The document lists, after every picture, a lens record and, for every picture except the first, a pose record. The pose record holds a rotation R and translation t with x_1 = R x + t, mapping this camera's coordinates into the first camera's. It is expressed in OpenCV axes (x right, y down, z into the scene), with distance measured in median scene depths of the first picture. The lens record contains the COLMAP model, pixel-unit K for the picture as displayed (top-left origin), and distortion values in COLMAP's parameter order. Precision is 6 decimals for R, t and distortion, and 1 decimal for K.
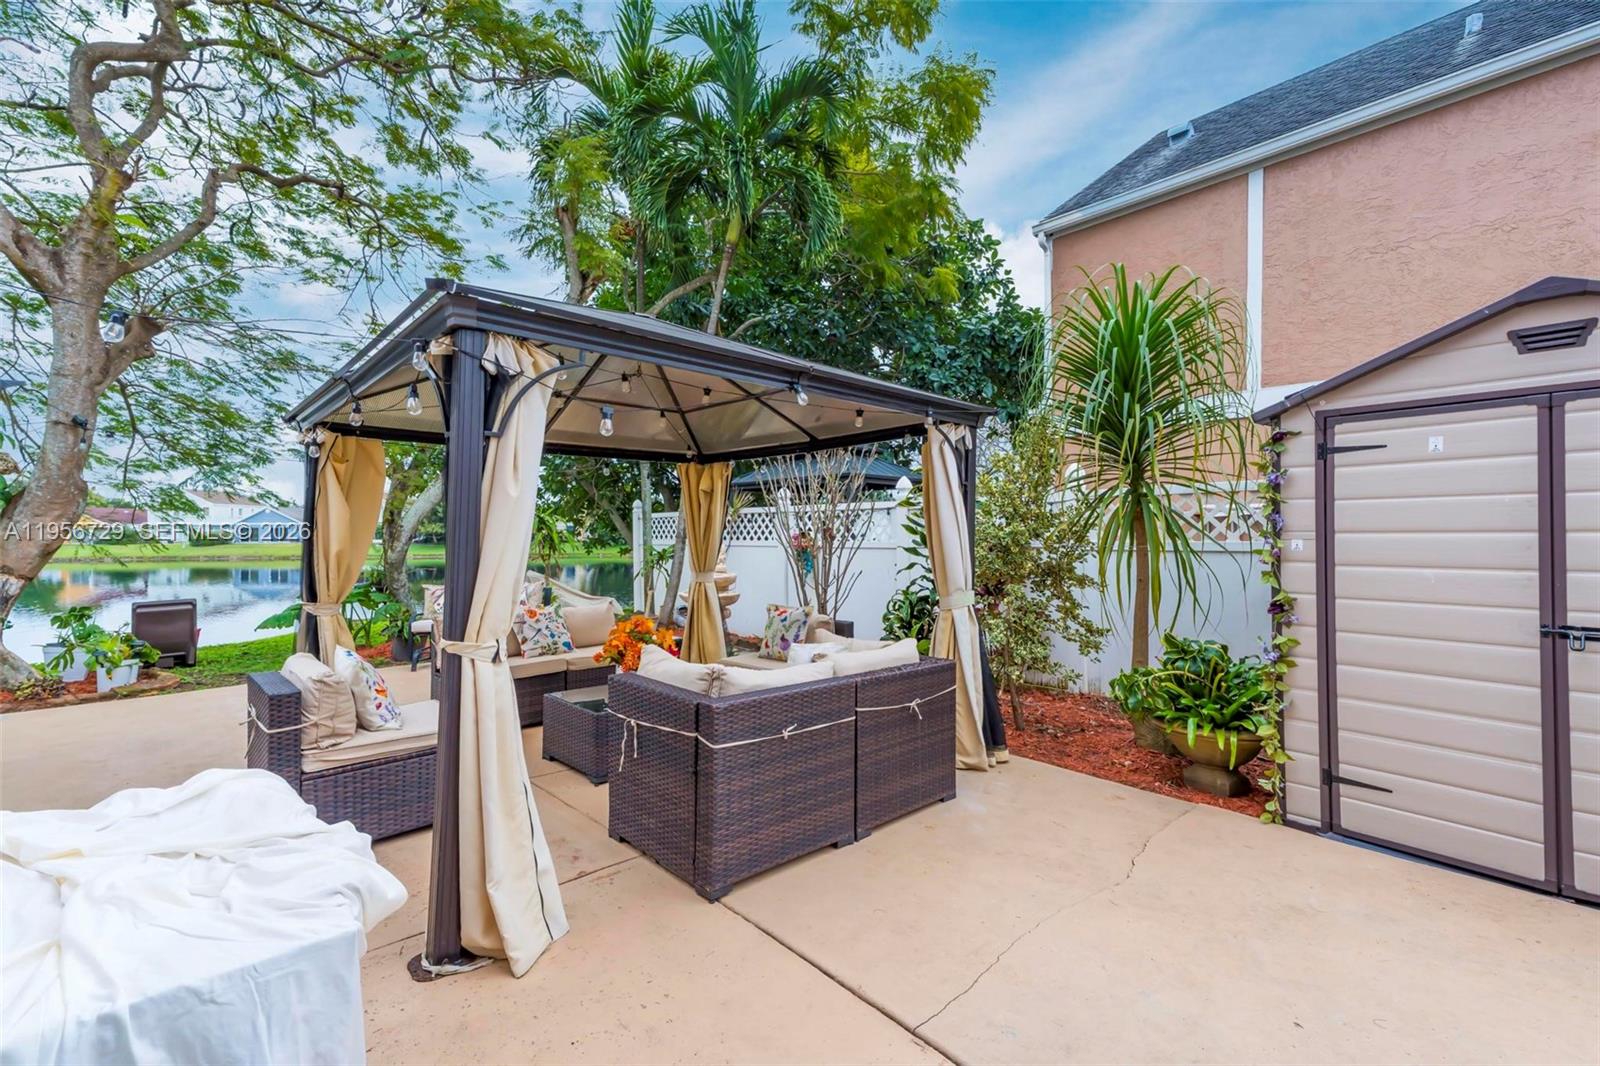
lens RADIAL K [[717.9, 0, 796.6], [0, 717.9, 529.6], [0, 0, 1]] dist [0.000384, 0.000386]
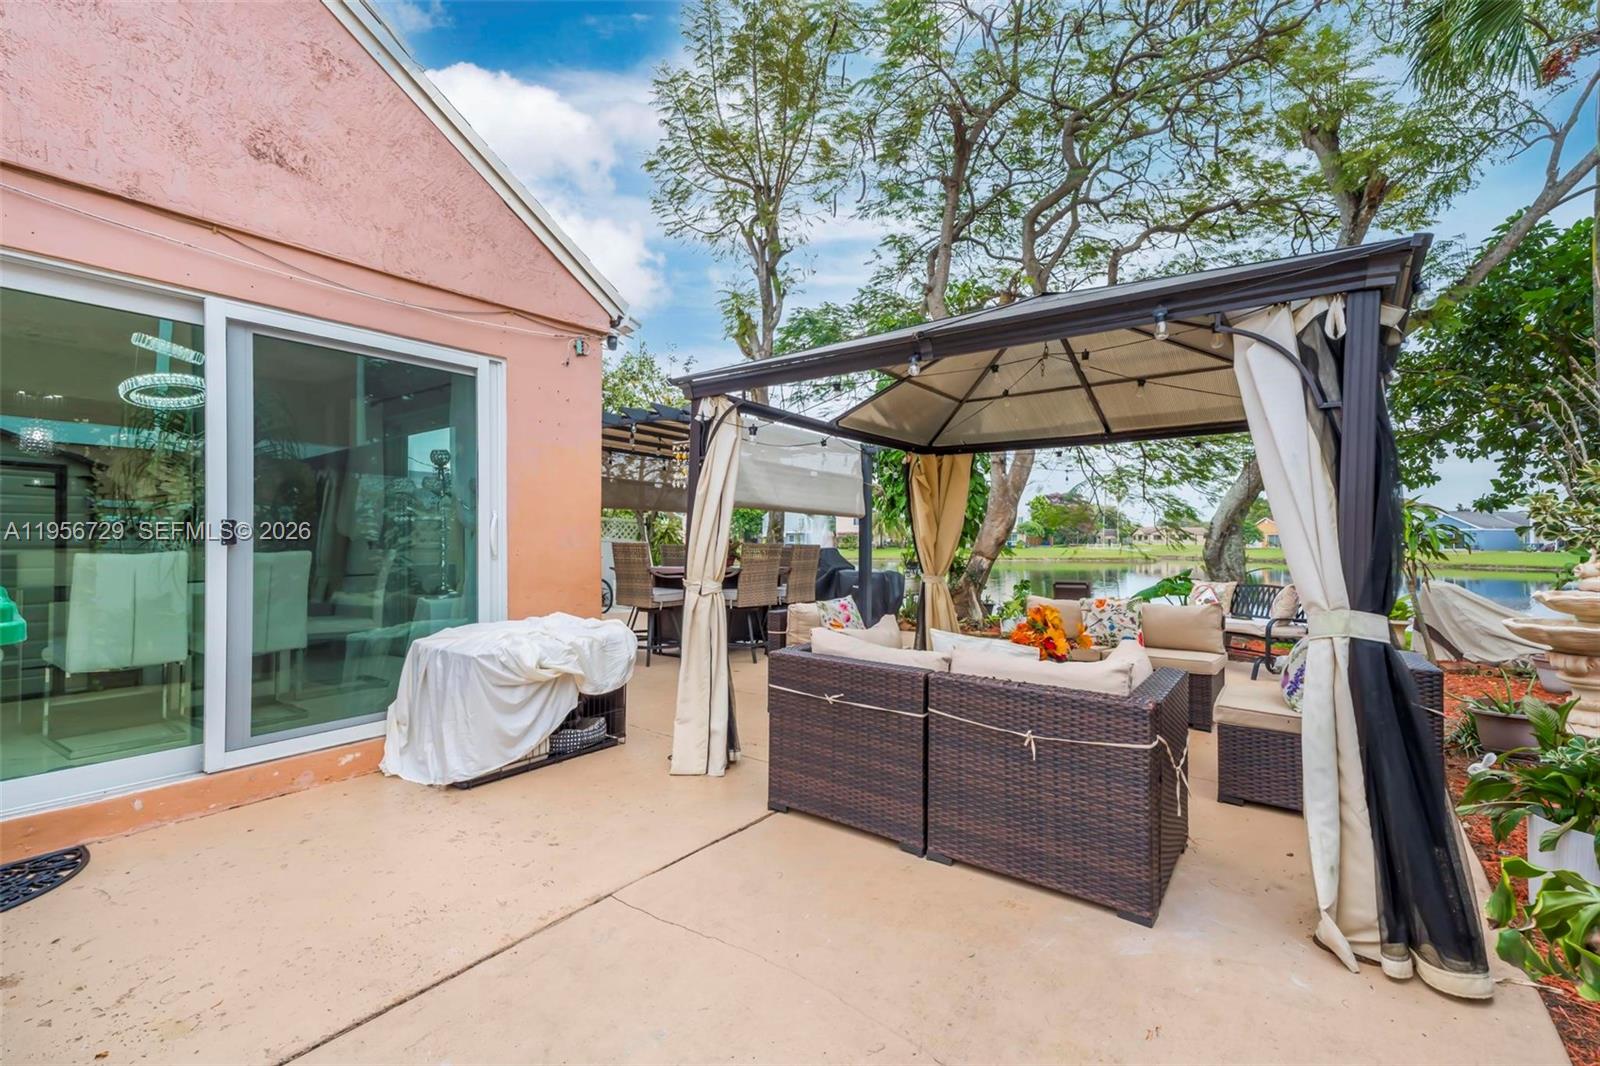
lens RADIAL K [[693.6, 0, 800.0], [0, 693.6, 533.0], [0, 0, 1]] dist [0.000784, 0.000089]
pose [[0.195365, -0.004316, -0.980721, 0.285867], [0.000866, 0.999991, -0.004229, 0.011487], [0.980730, -0.000023, 0.195367, 0.216021]]
